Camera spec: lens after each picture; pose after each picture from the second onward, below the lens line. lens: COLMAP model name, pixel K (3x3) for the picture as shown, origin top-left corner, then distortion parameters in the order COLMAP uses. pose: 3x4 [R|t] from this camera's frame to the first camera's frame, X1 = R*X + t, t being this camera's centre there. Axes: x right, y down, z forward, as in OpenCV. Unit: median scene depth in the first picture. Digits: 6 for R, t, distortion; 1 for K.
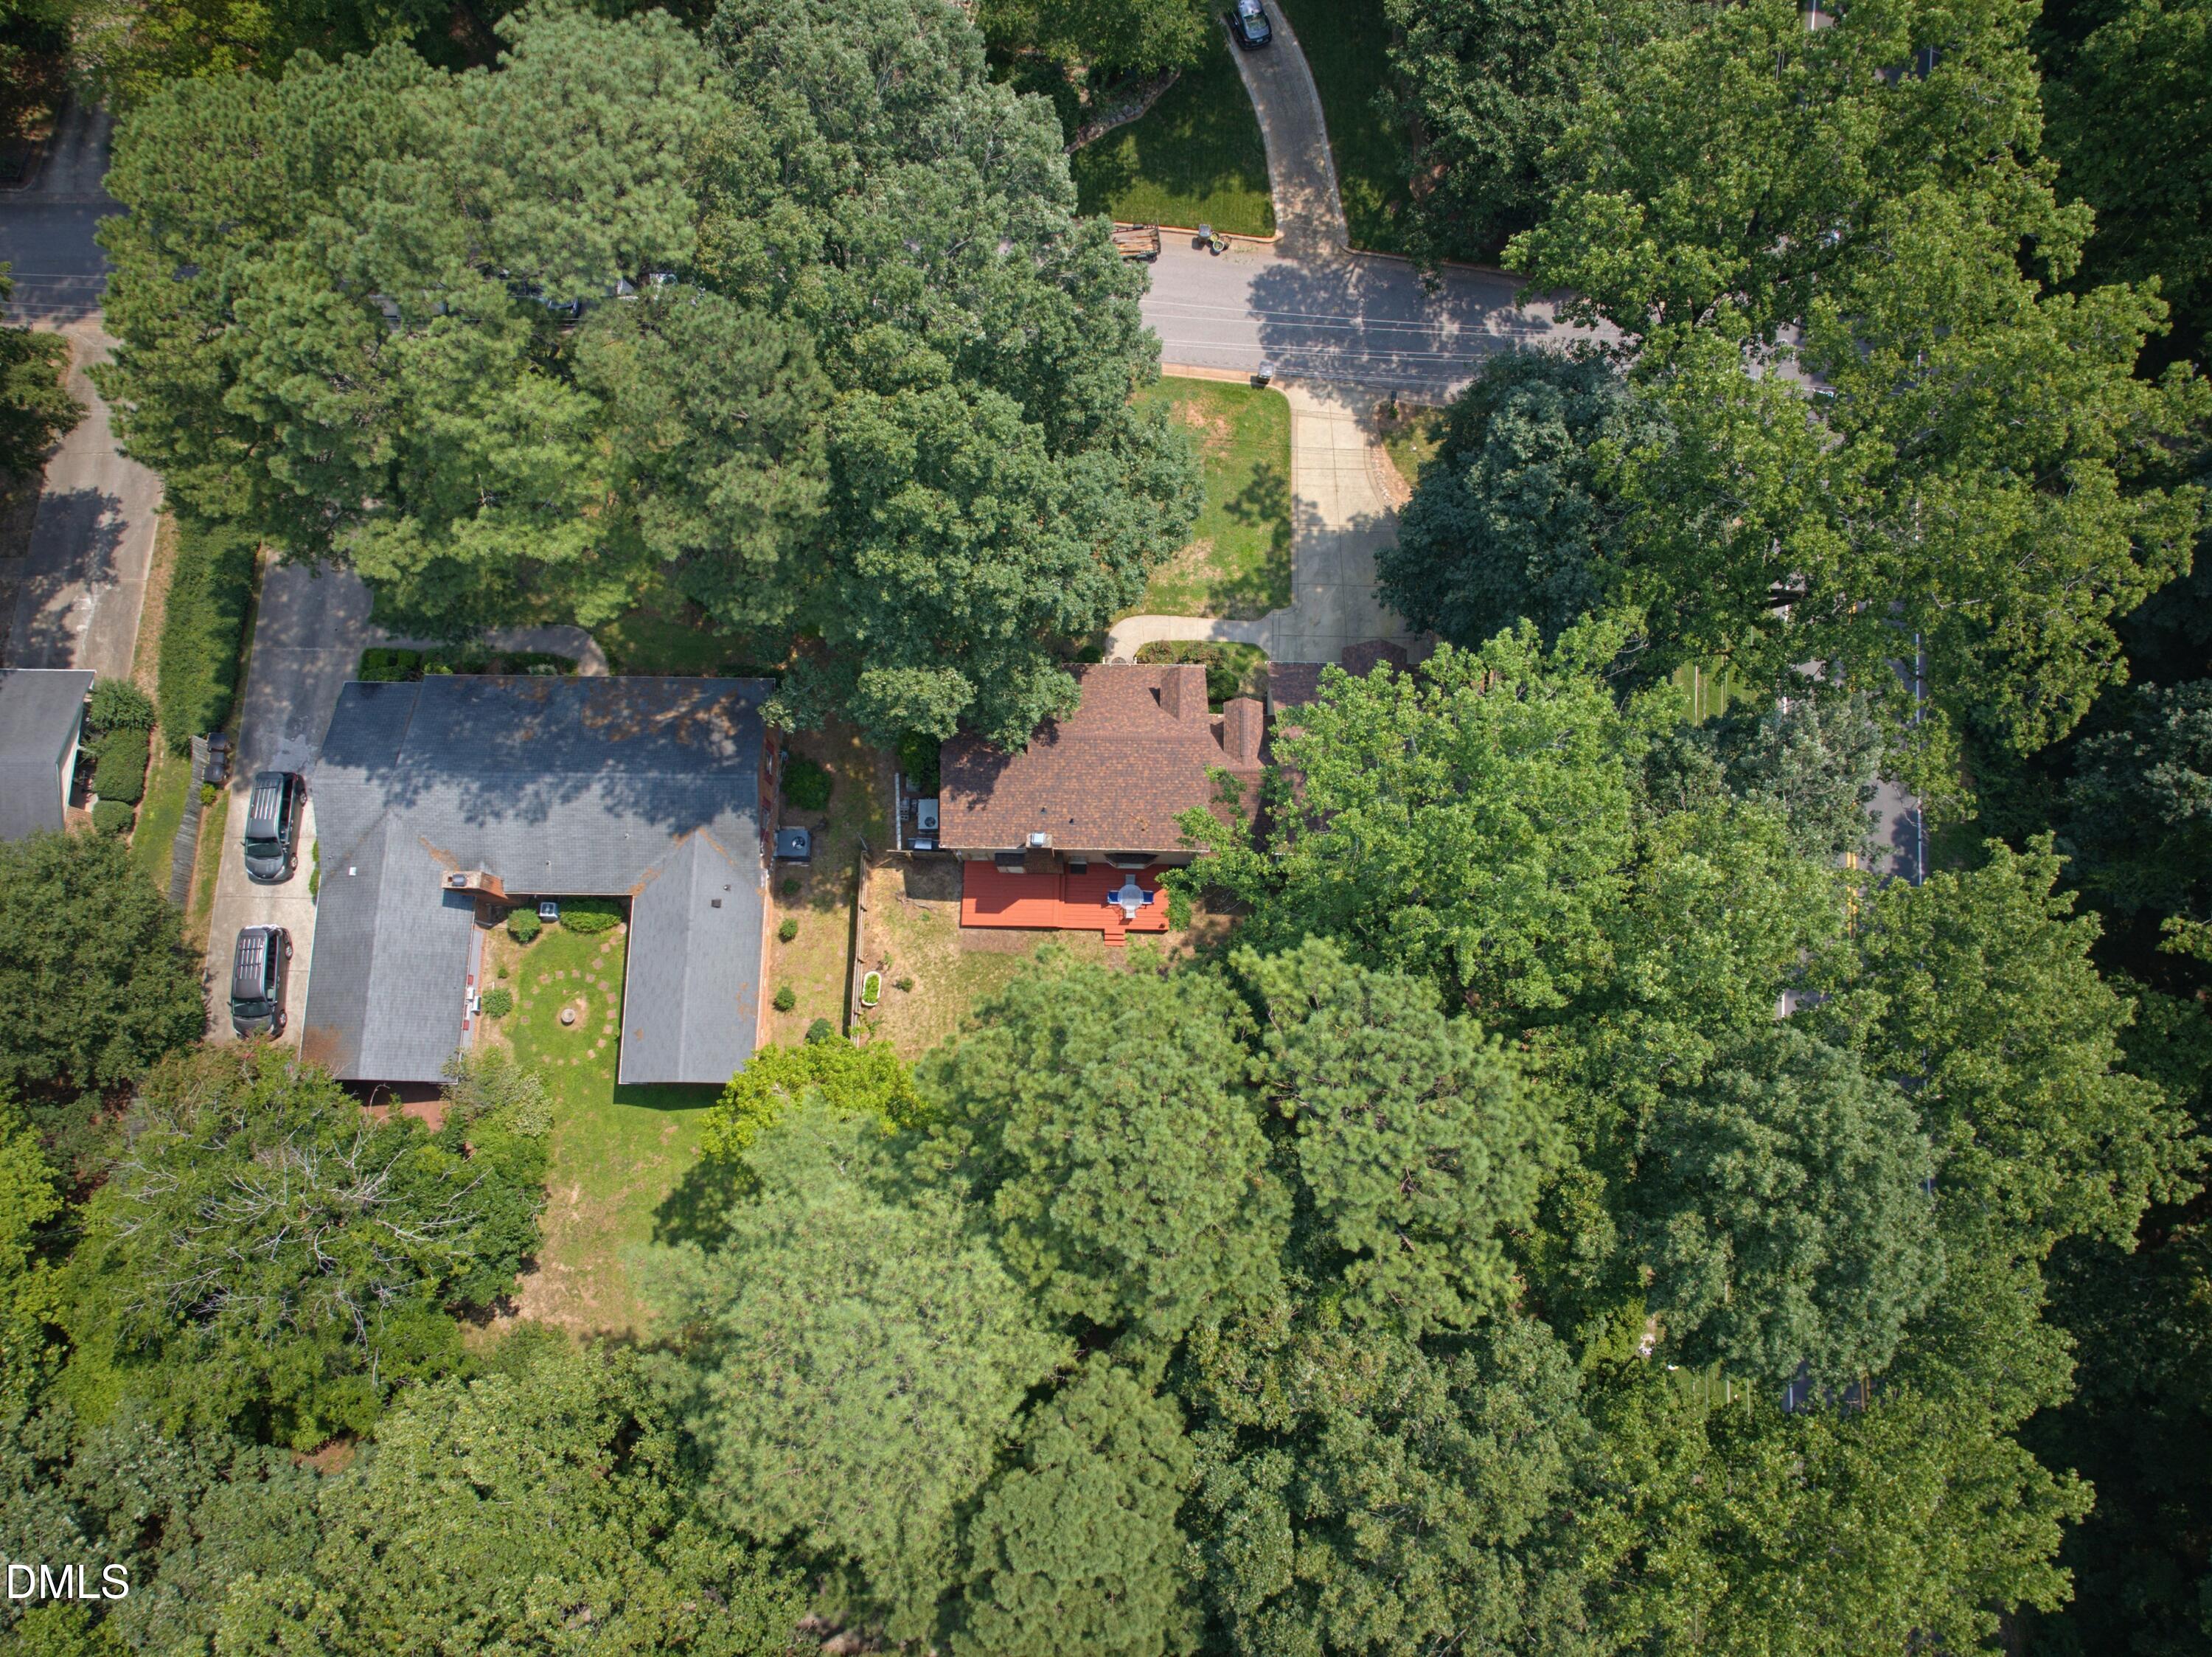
lens RADIAL K [[1496.7, 0, 1123.6], [0, 1496.7, 838.6], [0, 0, 1]] dist [-0.002069, 0.001048]
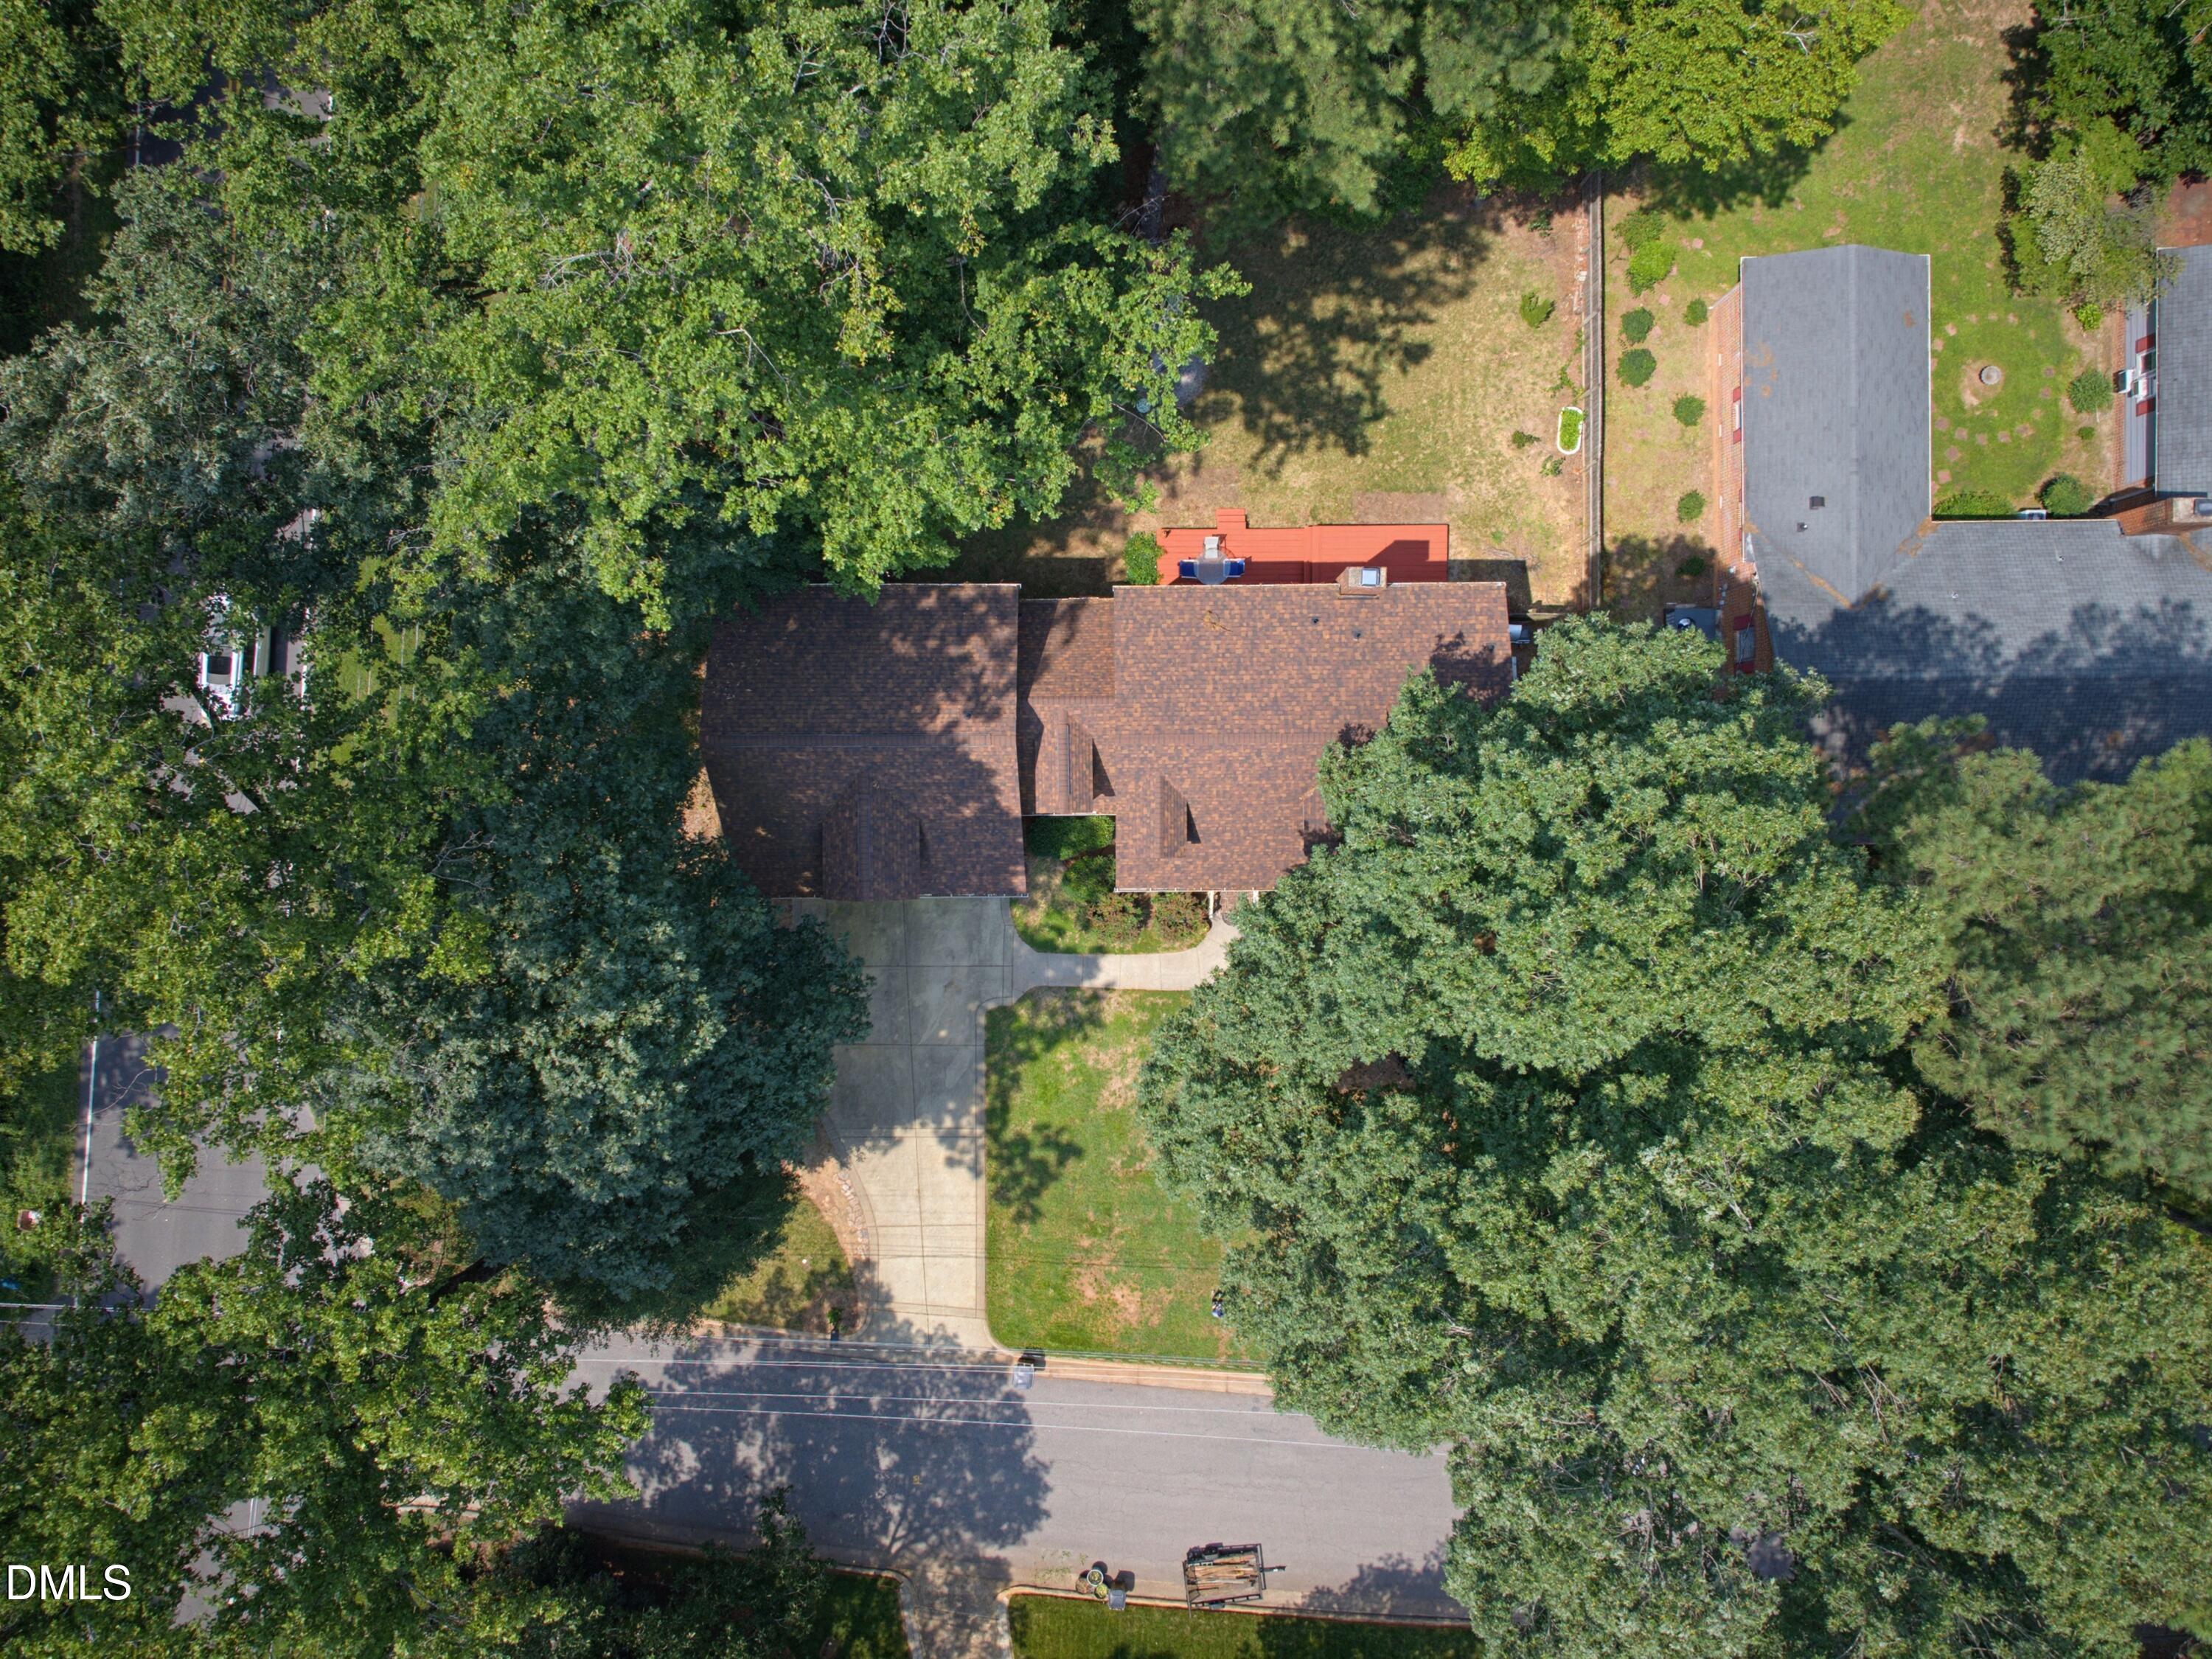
lens RADIAL K [[1496.6, 0, 1087.7], [0, 1496.6, 839.1], [0, 0, 1]] dist [-0.002069, 0.001048]
pose [[-0.999774, 0.021049, 0.003011, 0.059348], [-0.020153, -0.983194, 0.181447, -0.199488], [0.006780, 0.181345, 0.983396, 0.294853]]
